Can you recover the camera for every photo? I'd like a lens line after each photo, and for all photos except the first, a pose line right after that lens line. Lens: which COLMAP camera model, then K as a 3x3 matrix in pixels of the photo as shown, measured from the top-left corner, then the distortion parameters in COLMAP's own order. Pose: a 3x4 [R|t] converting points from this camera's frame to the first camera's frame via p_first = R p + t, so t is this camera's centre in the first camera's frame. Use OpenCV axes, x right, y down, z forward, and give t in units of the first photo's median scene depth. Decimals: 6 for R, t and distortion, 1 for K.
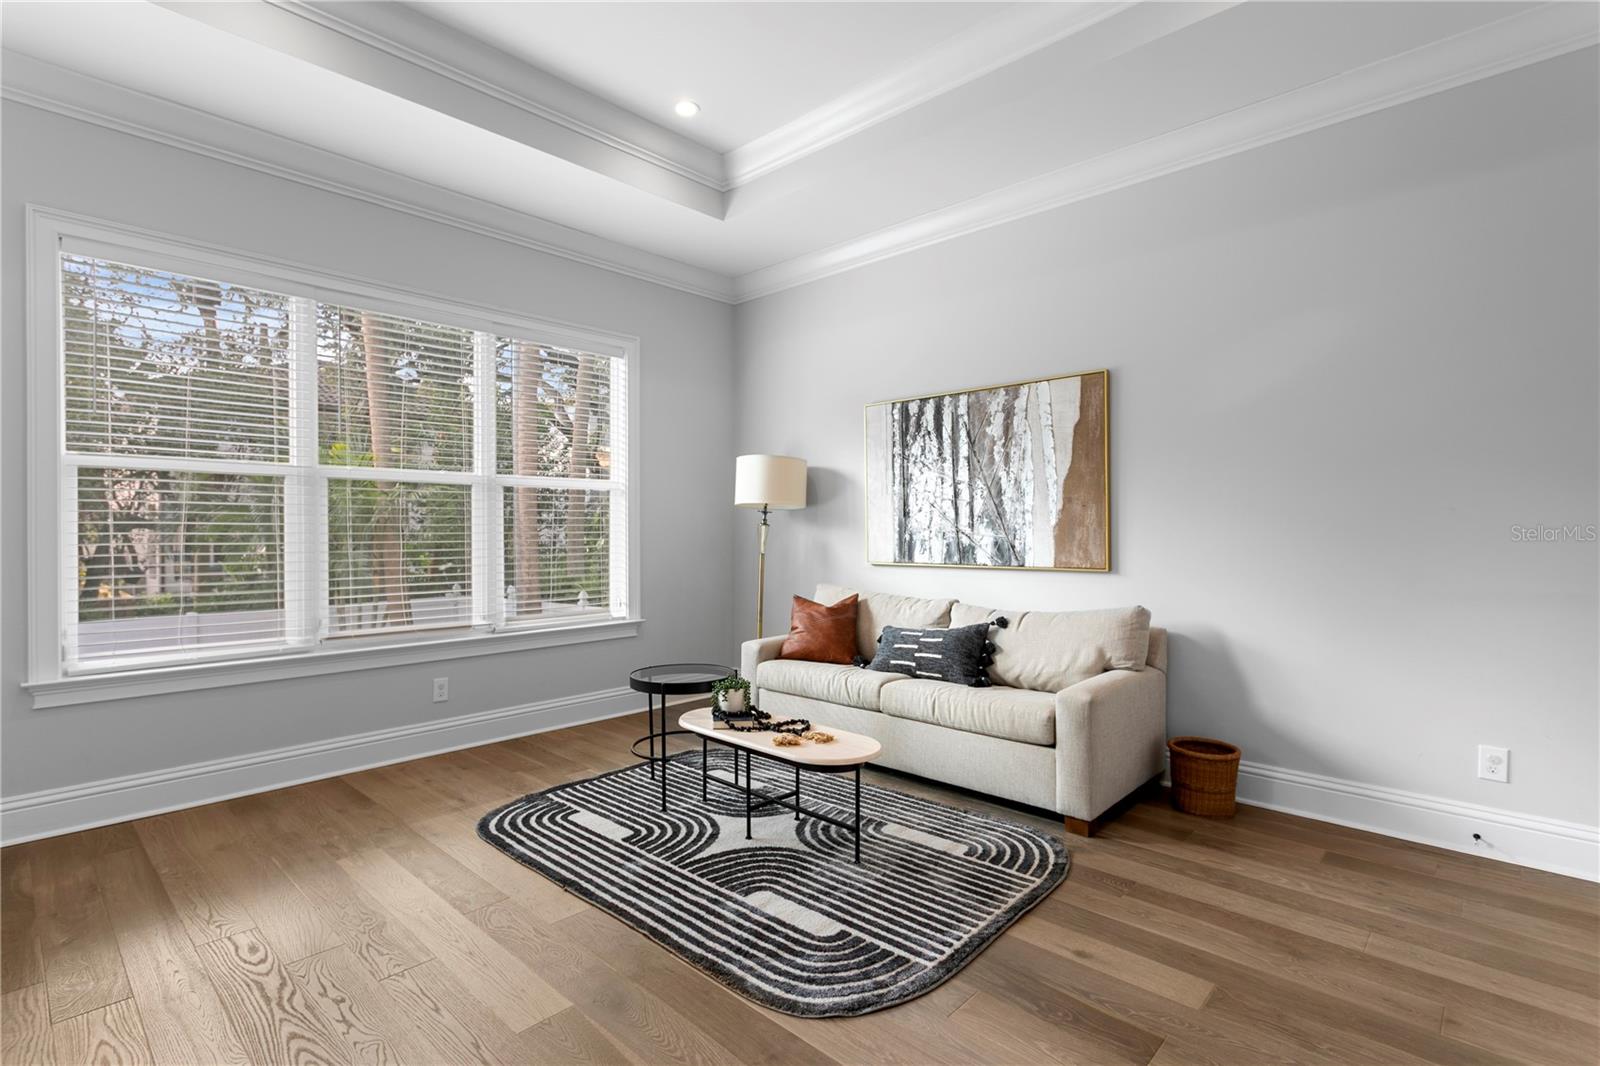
lens RADIAL K [[756.1, 0, 786.0], [0, 756.1, 528.4], [0, 0, 1]] dist [-0.002113, 0.005449]
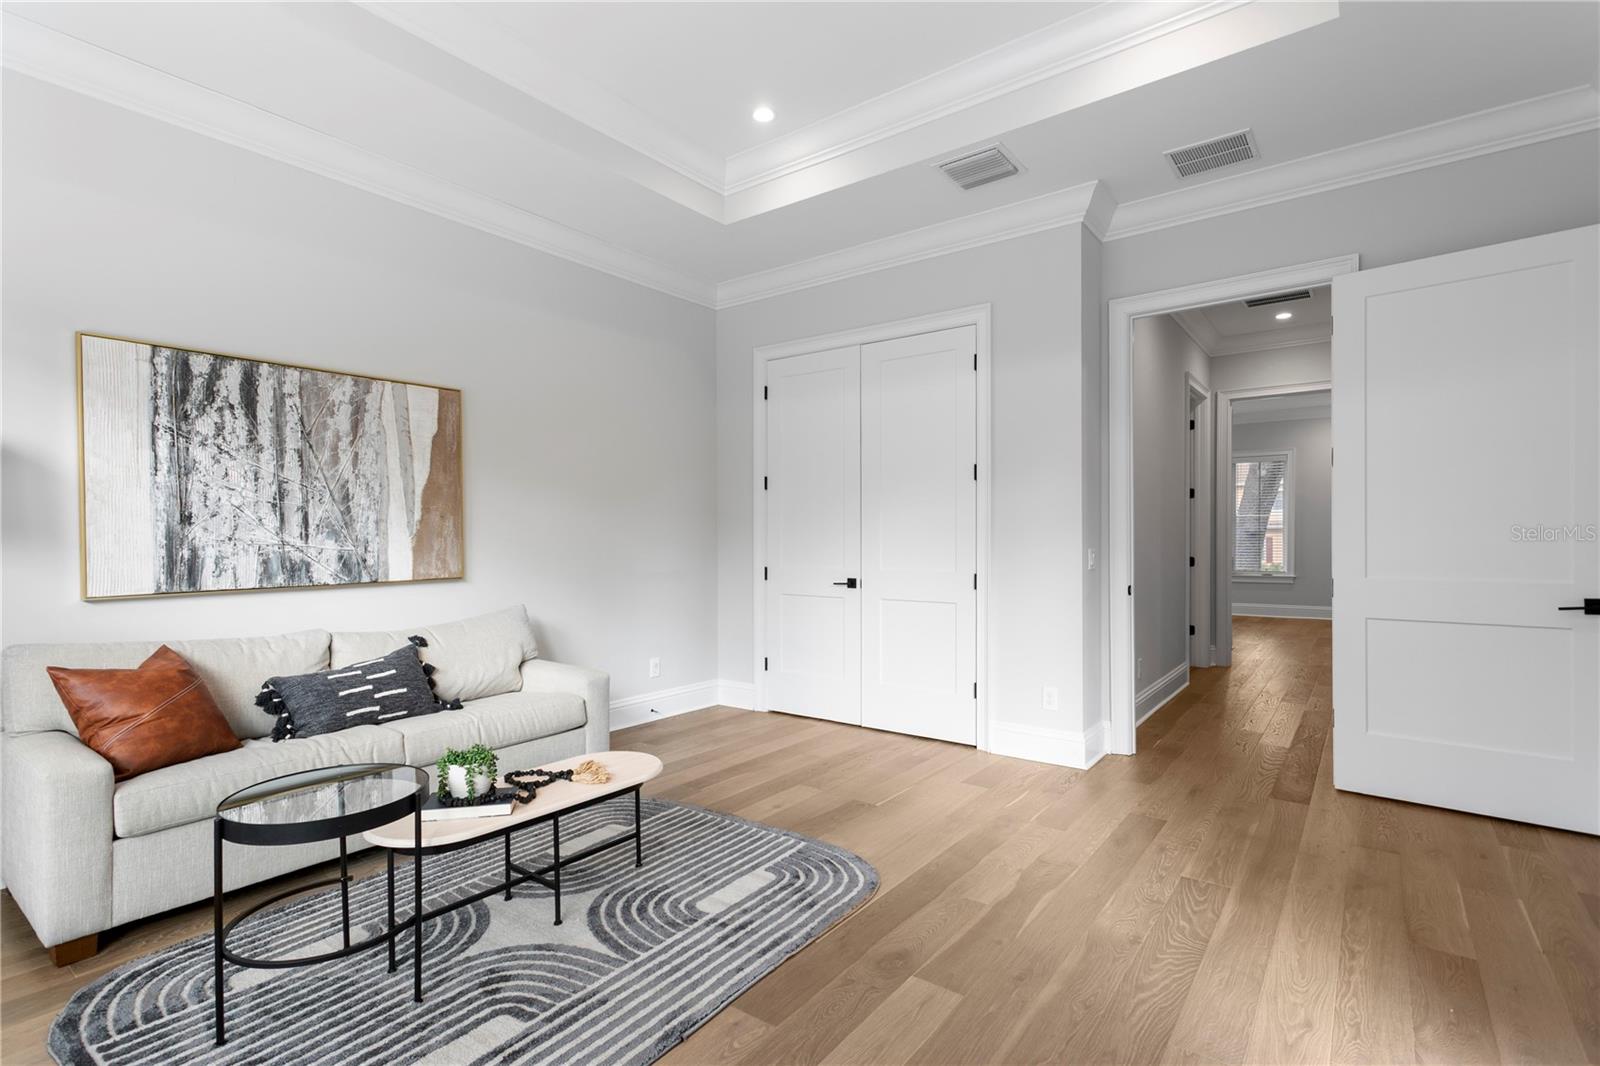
lens RADIAL K [[756.1, 0, 786.5], [0, 756.1, 540.2], [0, 0, 1]] dist [-0.002113, 0.005449]
pose [[-0.095645, -0.003001, 0.995411, -0.602532], [0.004770, 0.999983, 0.003474, -0.000003], [-0.995404, 0.005080, -0.095629, 0.574528]]
